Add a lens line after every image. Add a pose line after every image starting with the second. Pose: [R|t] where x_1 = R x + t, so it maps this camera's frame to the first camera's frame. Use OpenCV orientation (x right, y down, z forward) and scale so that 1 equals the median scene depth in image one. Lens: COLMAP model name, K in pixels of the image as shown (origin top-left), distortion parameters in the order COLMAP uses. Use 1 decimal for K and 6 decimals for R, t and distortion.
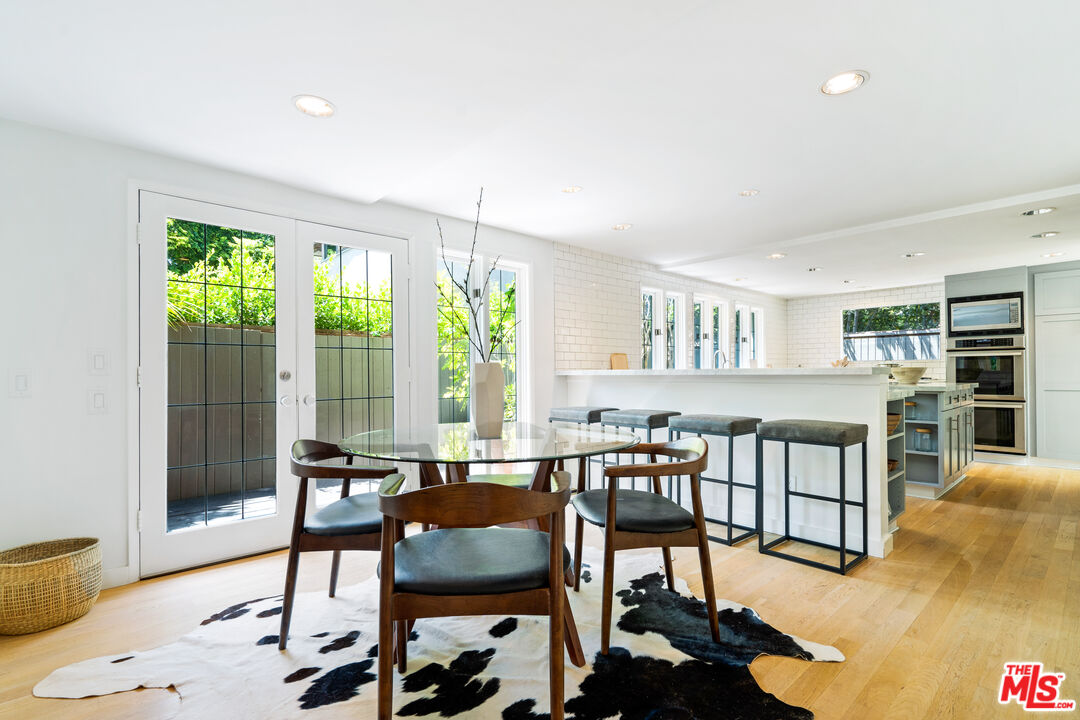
lens RADIAL K [[504.7, 0, 541.2], [0, 504.7, 368.6], [0, 0, 1]] dist [0.001145, -0.001048]
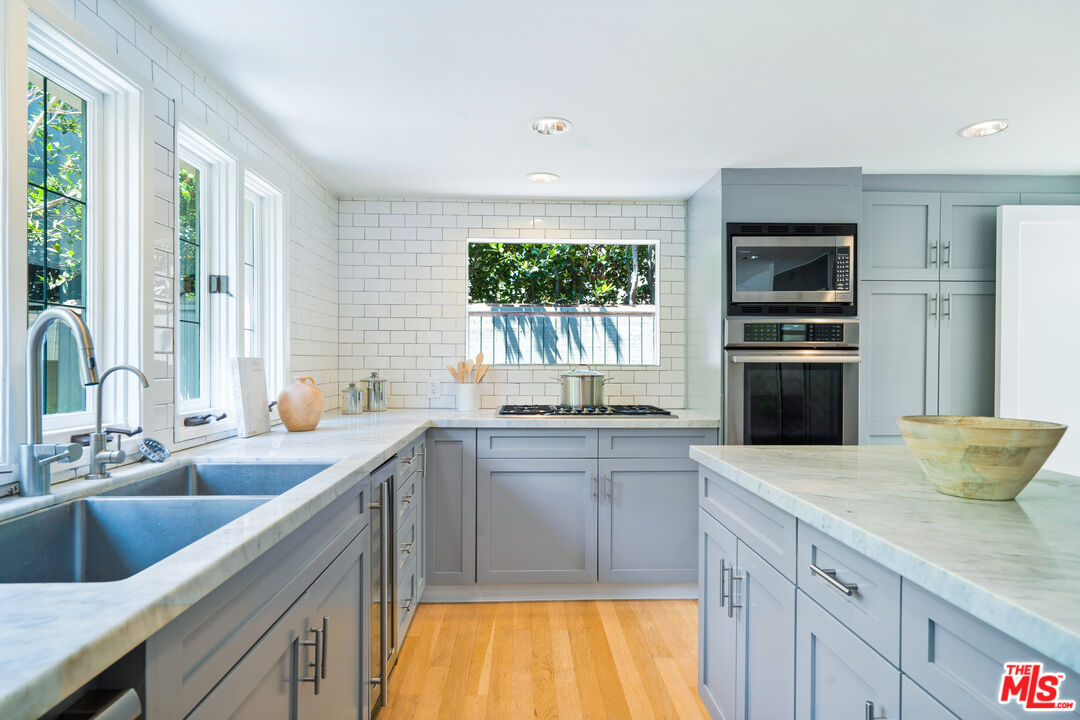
lens RADIAL K [[614.0, 0, 539.4], [0, 614.0, 366.9], [0, 0, 1]] dist [0.006544, 0.000863]
pose [[0.653025, 0.001935, 0.757334, 0.339149], [-0.012969, 0.999879, 0.008628, -0.023160], [-0.757225, -0.015457, 0.652971, 0.835919]]
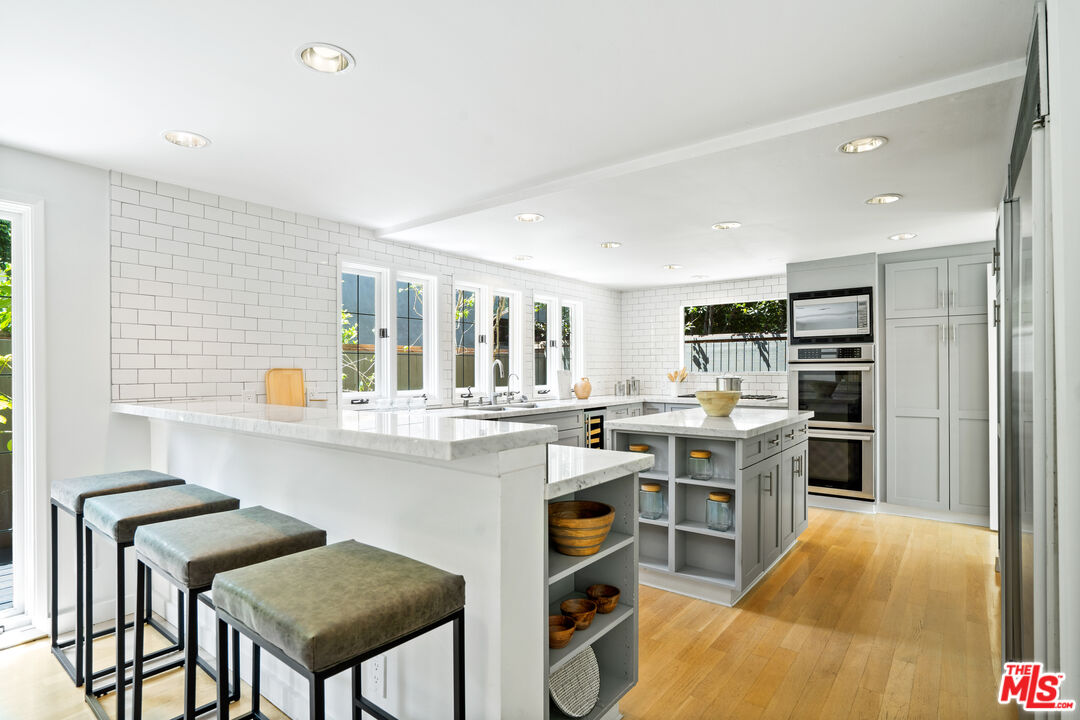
lens RADIAL K [[548.5, 0, 540.5], [0, 548.5, 366.9], [0, 0, 1]] dist [-0.031044, 0.001549]
pose [[0.985402, 0.002111, 0.170230, 0.316885], [-0.002292, 0.999997, 0.000868, -0.030390], [-0.170228, -0.001245, 0.985404, 0.274832]]
